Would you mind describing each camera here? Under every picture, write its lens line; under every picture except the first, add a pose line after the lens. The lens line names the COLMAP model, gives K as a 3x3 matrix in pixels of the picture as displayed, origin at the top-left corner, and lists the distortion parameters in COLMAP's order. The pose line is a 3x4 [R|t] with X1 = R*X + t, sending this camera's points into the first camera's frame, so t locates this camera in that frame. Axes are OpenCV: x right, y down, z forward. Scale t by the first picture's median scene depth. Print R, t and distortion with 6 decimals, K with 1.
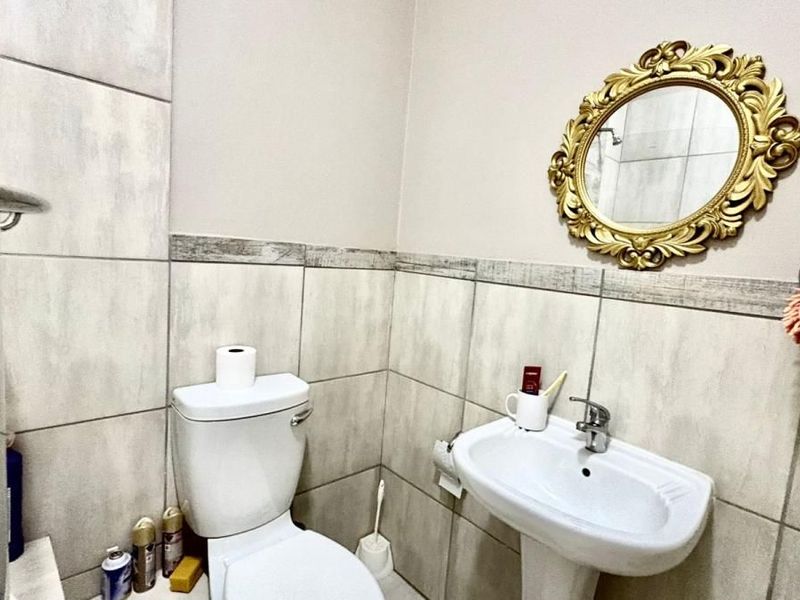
lens RADIAL K [[423.9, 0, 399.7], [0, 423.9, 297.7], [0, 0, 1]] dist [0.000544, 0.001187]
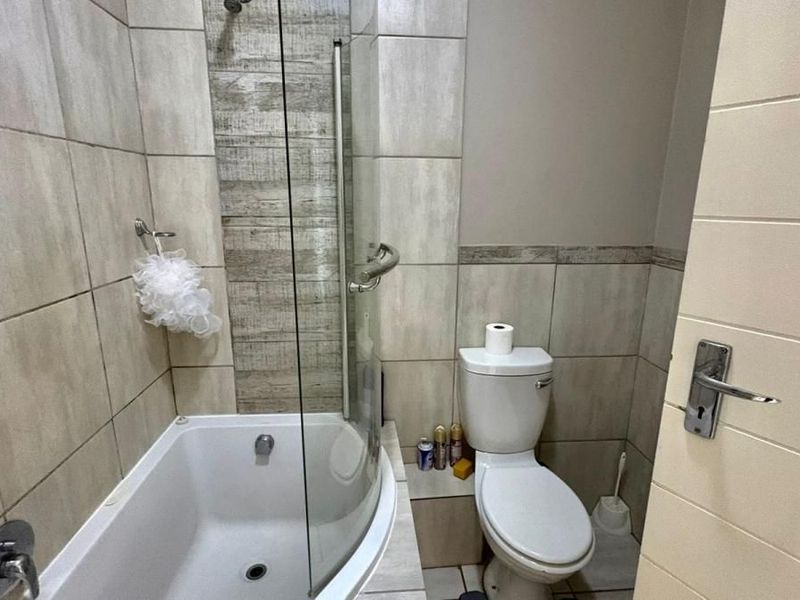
lens RADIAL K [[423.9, 0, 399.8], [0, 423.9, 299.1], [0, 0, 1]] dist [0.000544, 0.001187]
pose [[0.790619, 0.068330, -0.608484, 0.200511], [-0.011952, 0.995287, 0.096238, -0.099390], [0.612192, -0.068815, 0.787709, -0.295771]]
